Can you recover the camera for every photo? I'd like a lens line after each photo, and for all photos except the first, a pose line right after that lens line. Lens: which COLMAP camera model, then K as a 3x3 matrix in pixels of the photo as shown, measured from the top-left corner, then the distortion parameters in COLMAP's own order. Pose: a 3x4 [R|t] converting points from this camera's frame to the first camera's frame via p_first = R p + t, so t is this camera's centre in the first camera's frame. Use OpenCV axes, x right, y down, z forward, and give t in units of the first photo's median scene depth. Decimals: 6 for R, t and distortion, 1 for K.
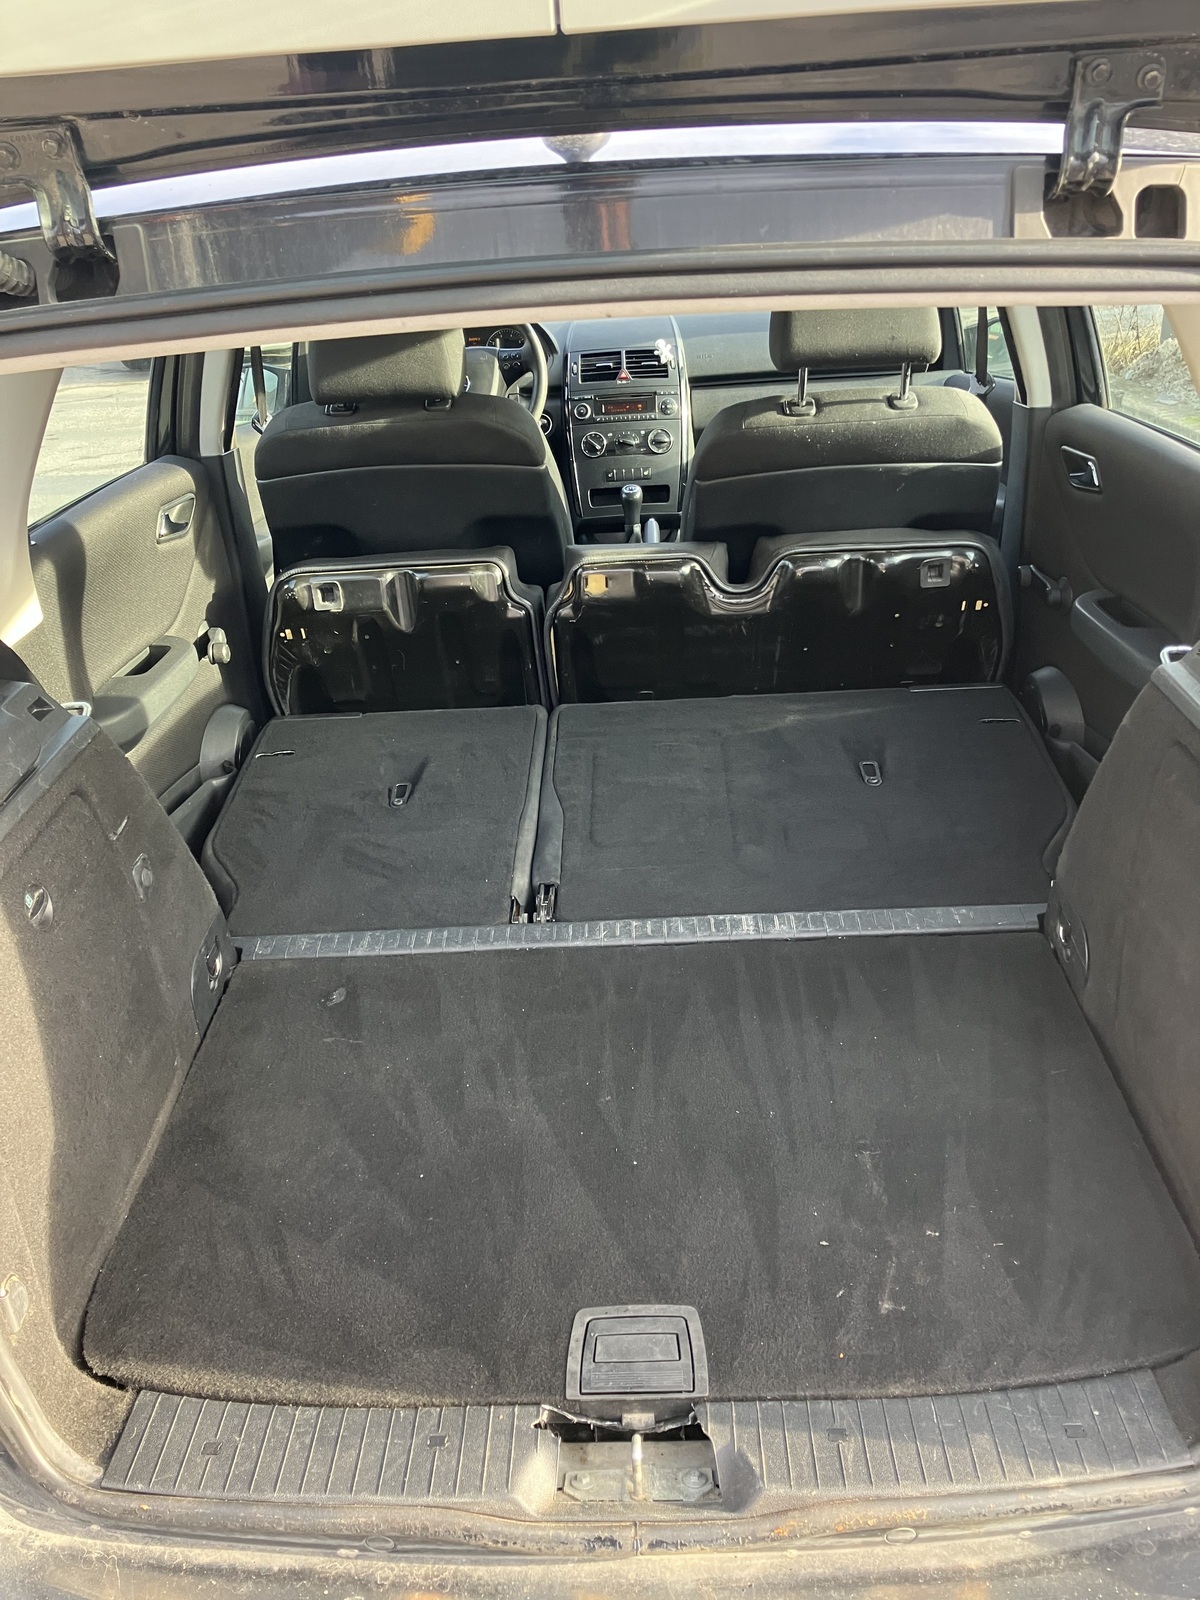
lens RADIAL K [[1316.8, 0, 609.0], [0, 1316.8, 804.6], [0, 0, 1]] dist [0.033989, -0.029912]
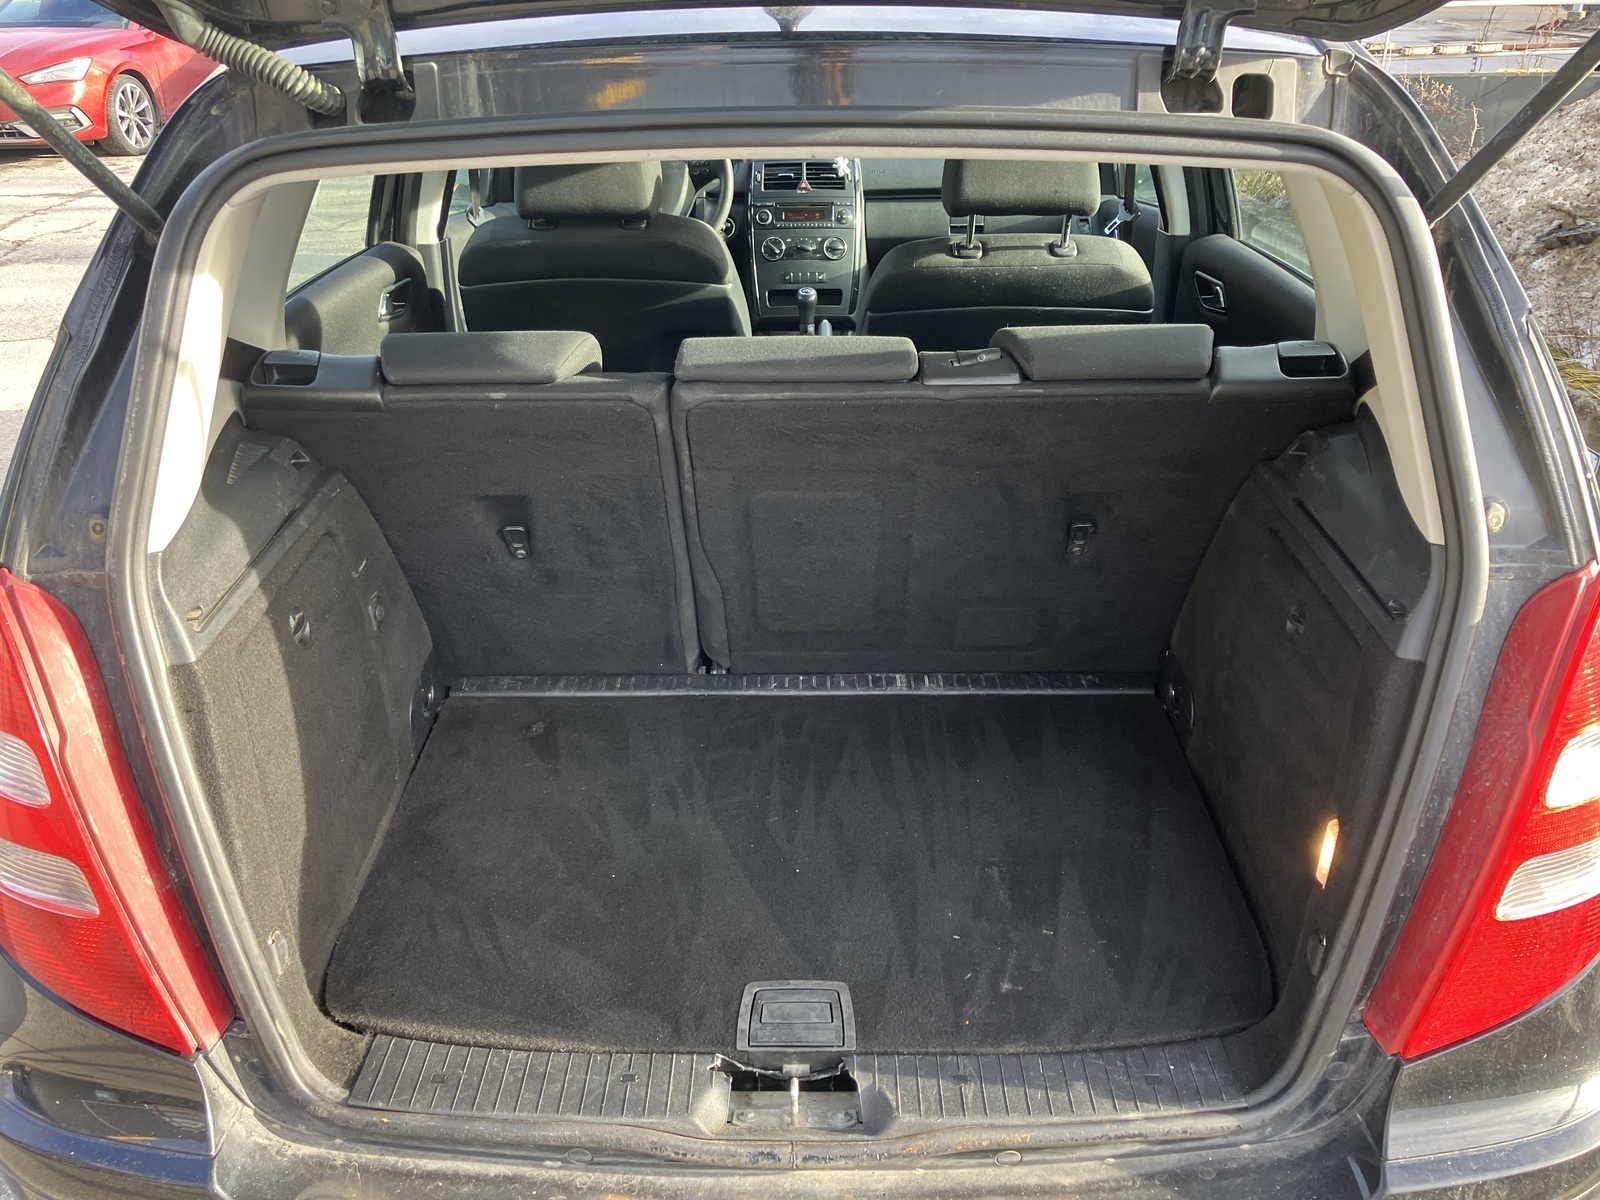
lens RADIAL K [[1316.8, 0, 794.5], [0, 1316.8, 595.5], [0, 0, 1]] dist [0.033989, -0.029912]
pose [[0.998898, 0.039922, 0.024663, -0.023299], [-0.039765, 0.999186, -0.006803, 0.039967], [-0.024914, 0.005815, 0.999673, -0.180595]]
